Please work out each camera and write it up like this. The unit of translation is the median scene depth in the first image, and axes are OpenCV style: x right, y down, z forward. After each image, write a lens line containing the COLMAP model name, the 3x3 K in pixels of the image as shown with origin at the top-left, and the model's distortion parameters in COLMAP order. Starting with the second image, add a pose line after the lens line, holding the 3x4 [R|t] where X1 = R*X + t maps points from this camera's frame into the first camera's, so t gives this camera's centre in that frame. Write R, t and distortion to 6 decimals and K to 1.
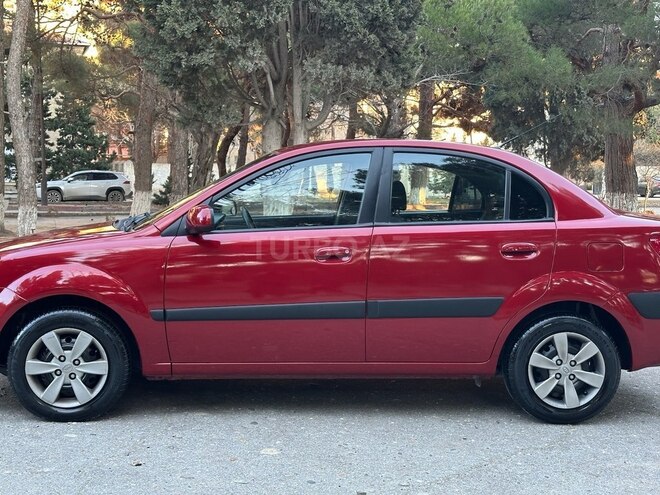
lens RADIAL K [[934.2, 0, 330.0], [0, 934.2, 247.5], [0, 0, 1]] dist [0.050559, 0.013857]
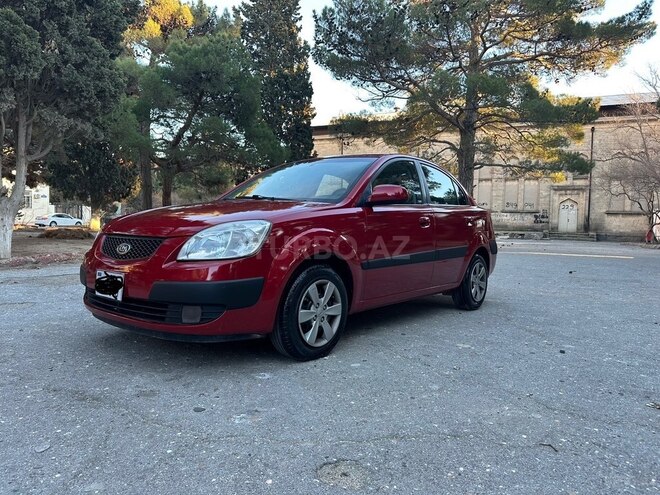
lens RADIAL K [[463.5, 0, 328.1], [0, 463.5, 248.0], [0, 0, 1]] dist [0.003128, -0.009413]
pose [[0.671436, -0.030932, 0.740417, -0.399591], [0.033482, 0.999374, 0.011389, 0.021327], [-0.740306, 0.017144, 0.672052, 0.329892]]
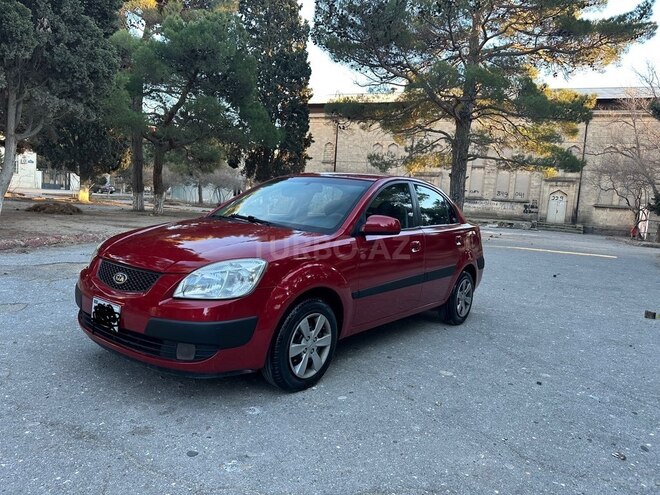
lens RADIAL K [[462.1, 0, 330.0], [0, 462.1, 247.5], [0, 0, 1]] dist [0.017127, -0.028344]
pose [[0.653699, -0.040115, 0.755691, -0.406146], [-0.010581, 0.998012, 0.062132, -0.022767], [-0.756681, -0.048612, 0.651975, 0.326572]]
